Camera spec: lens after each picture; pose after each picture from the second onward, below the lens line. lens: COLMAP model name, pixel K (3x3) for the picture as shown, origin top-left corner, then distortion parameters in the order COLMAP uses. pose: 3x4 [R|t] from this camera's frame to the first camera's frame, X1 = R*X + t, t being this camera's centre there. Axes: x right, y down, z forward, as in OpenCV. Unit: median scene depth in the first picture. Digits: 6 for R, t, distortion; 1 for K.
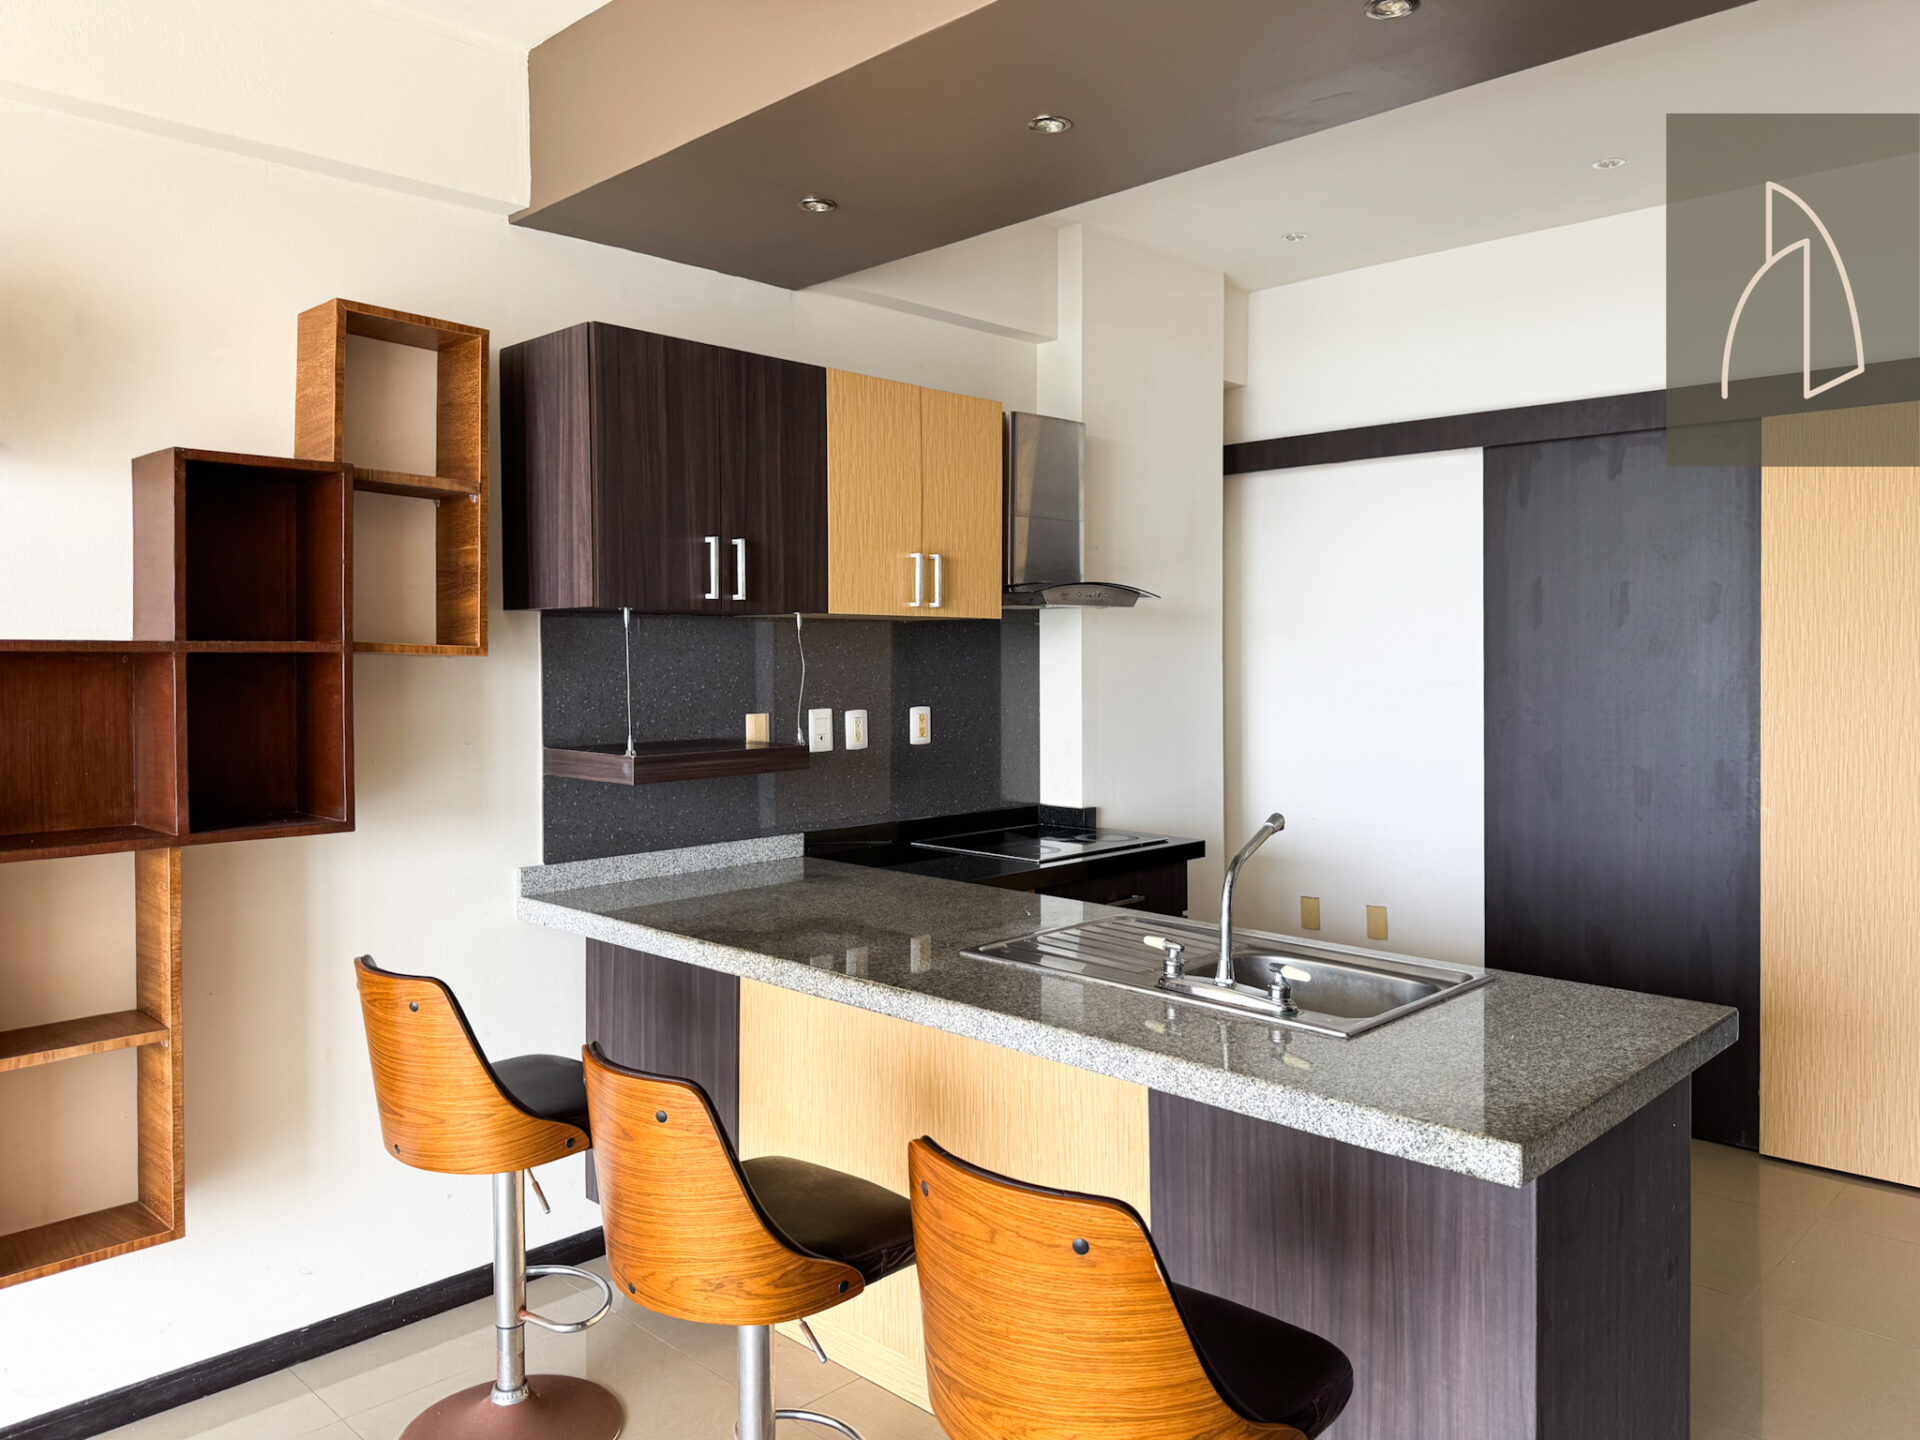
lens RADIAL K [[1344.3, 0, 960.0], [0, 1344.3, 720.0], [0, 0, 1]] dist [-0.008117, -0.002652]
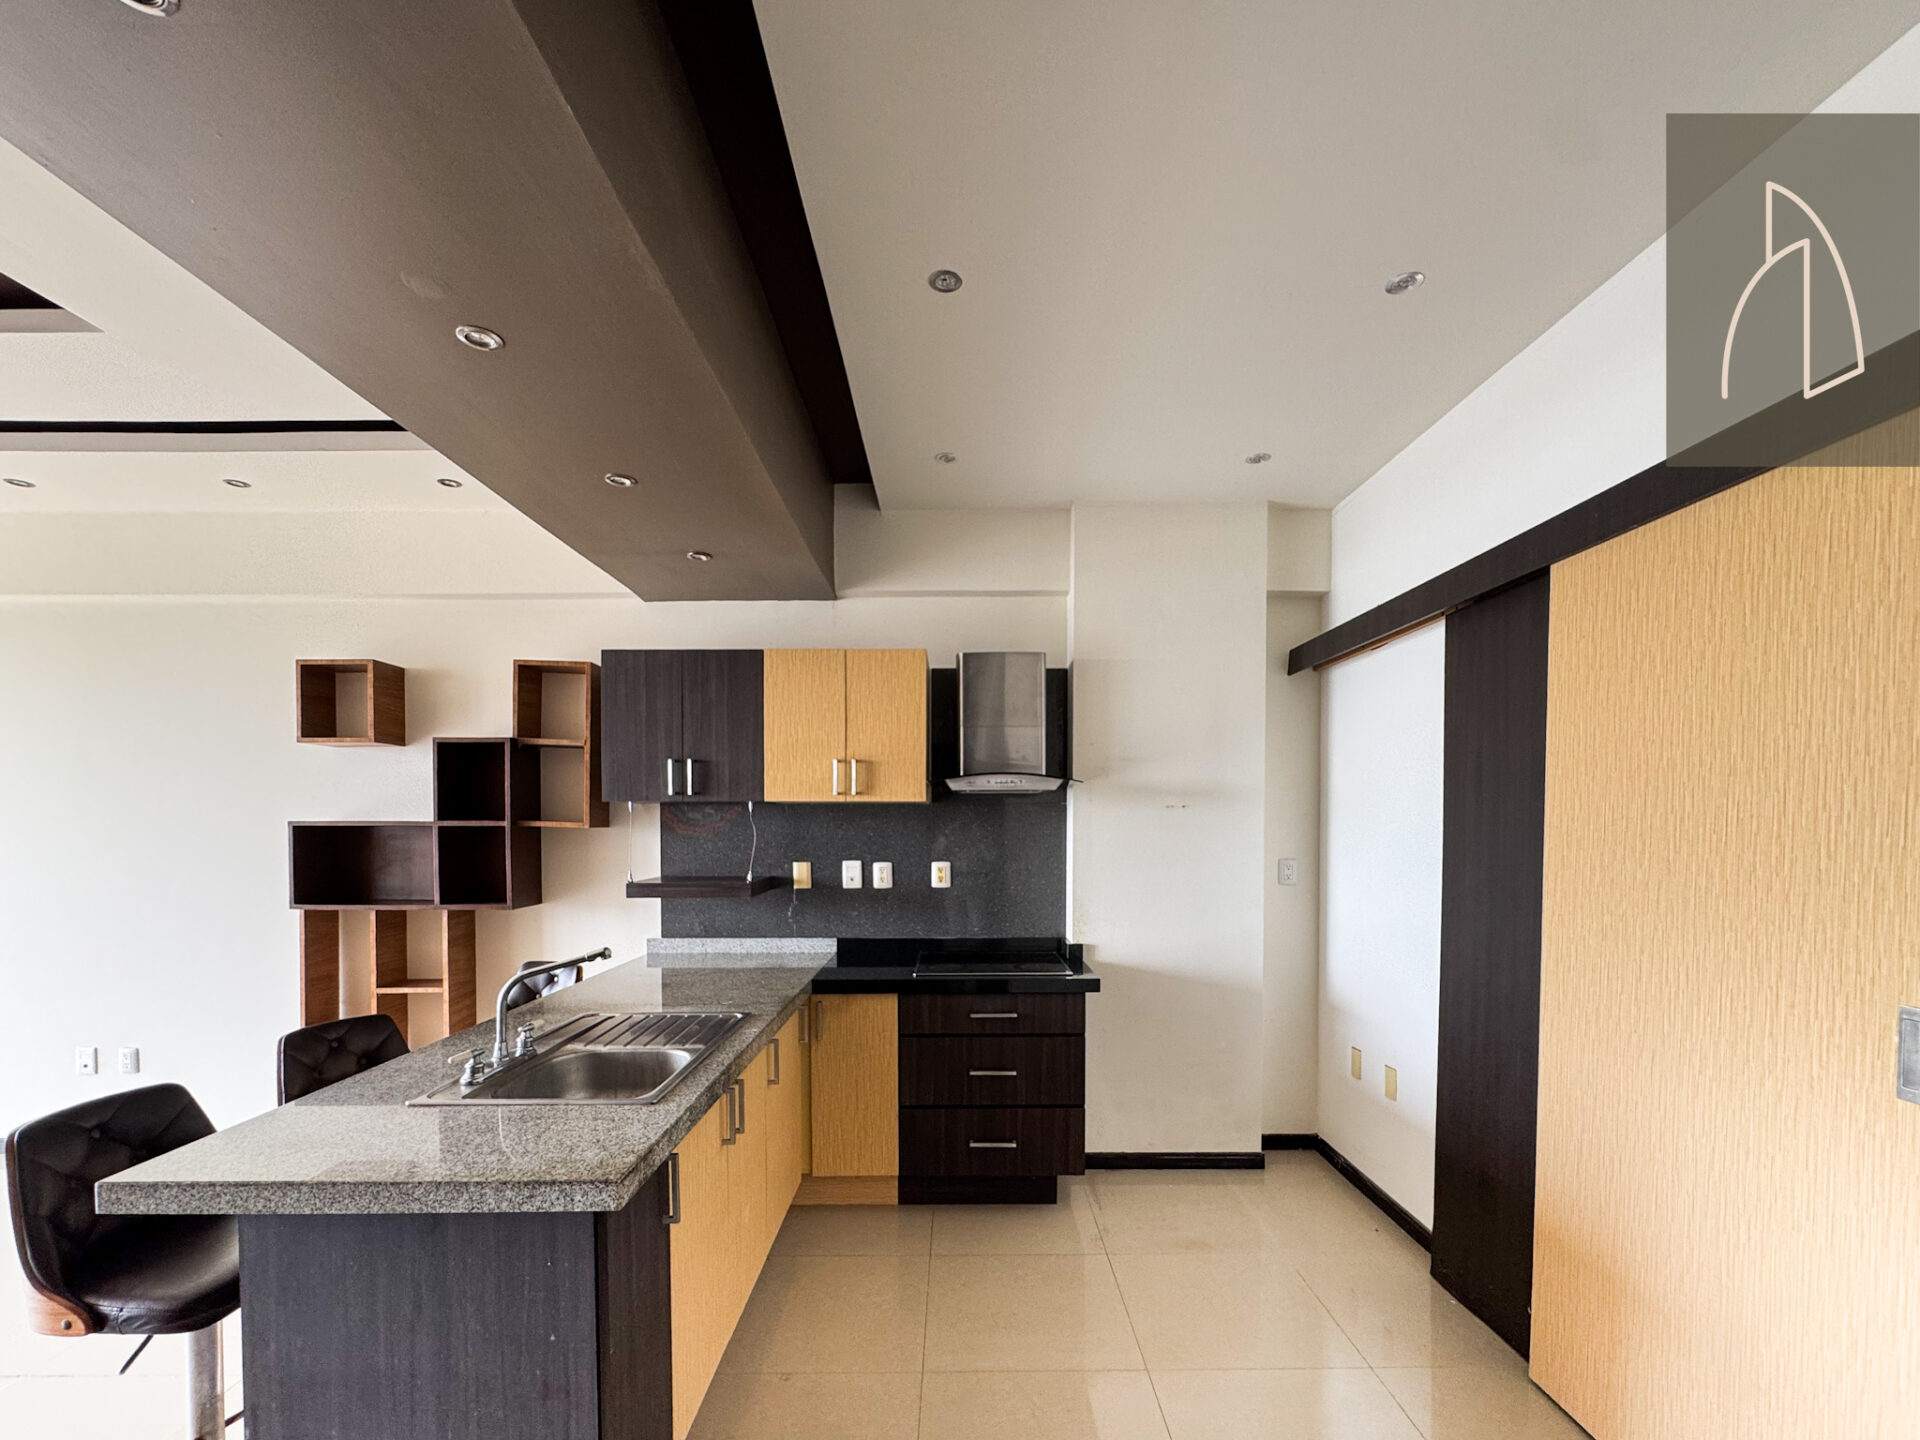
lens RADIAL K [[797.9, 0, 955.6], [0, 797.9, 849.0], [0, 0, 1]] dist [-0.000378, -0.000007]
pose [[0.686757, 0.019333, -0.726630, 0.686497], [-0.033454, 0.999428, -0.005027, -0.022507], [0.726117, 0.027761, 0.687011, 0.459337]]
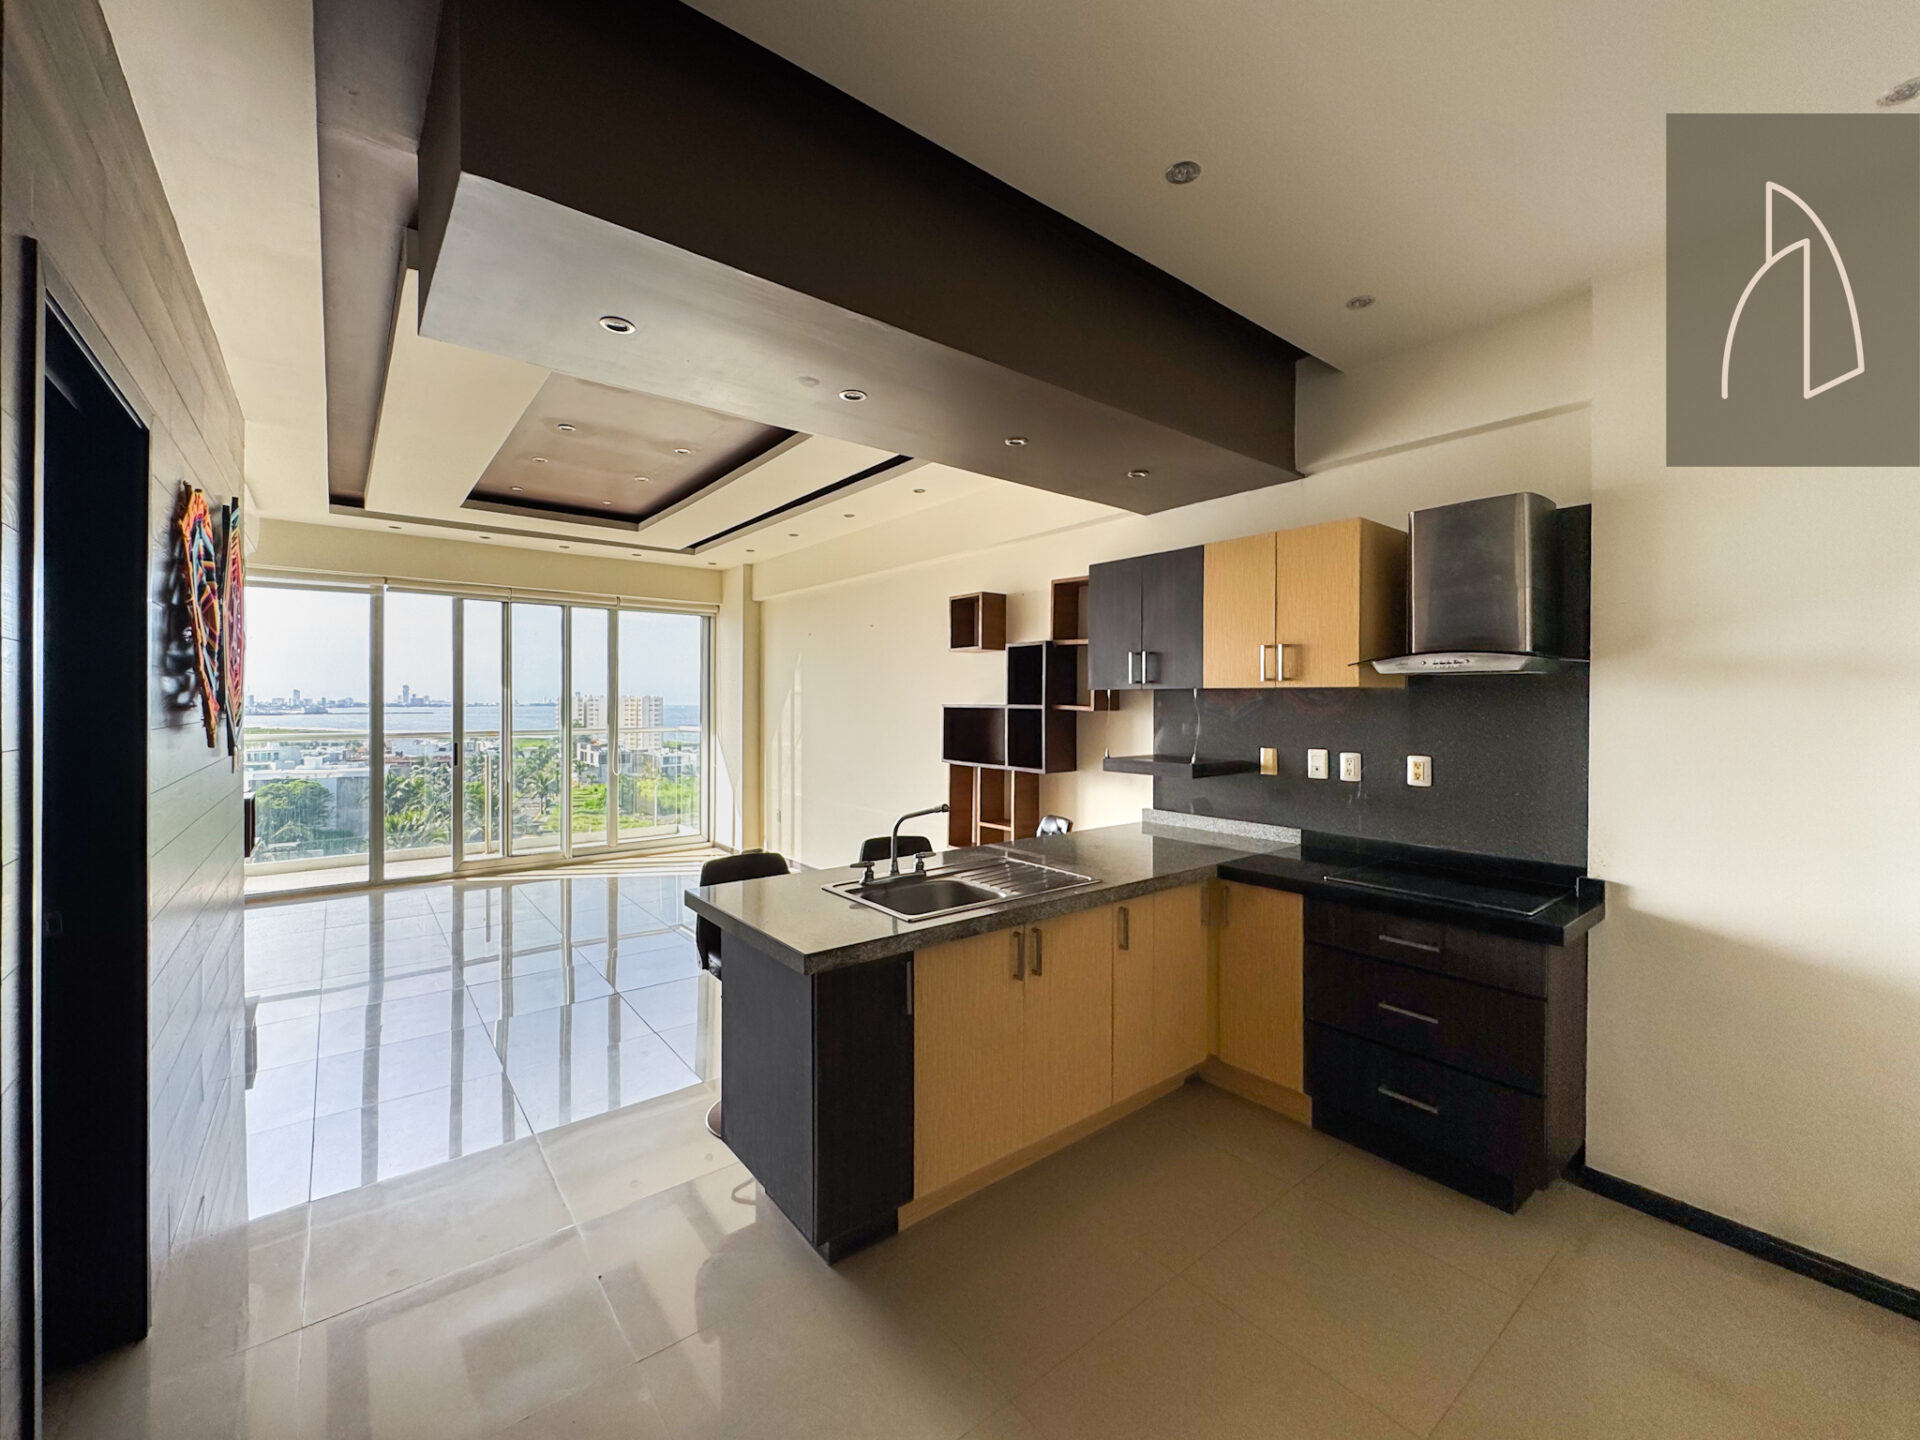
lens RADIAL K [[779.2, 0, 975.4], [0, 779.2, 712.7], [0, 0, 1]] dist [-0.000480, 0.000183]
pose [[-0.128274, 0.010793, -0.991680, 0.831104], [-0.054016, 0.998380, 0.017853, -0.045677], [0.990267, 0.055856, -0.127484, 0.758851]]
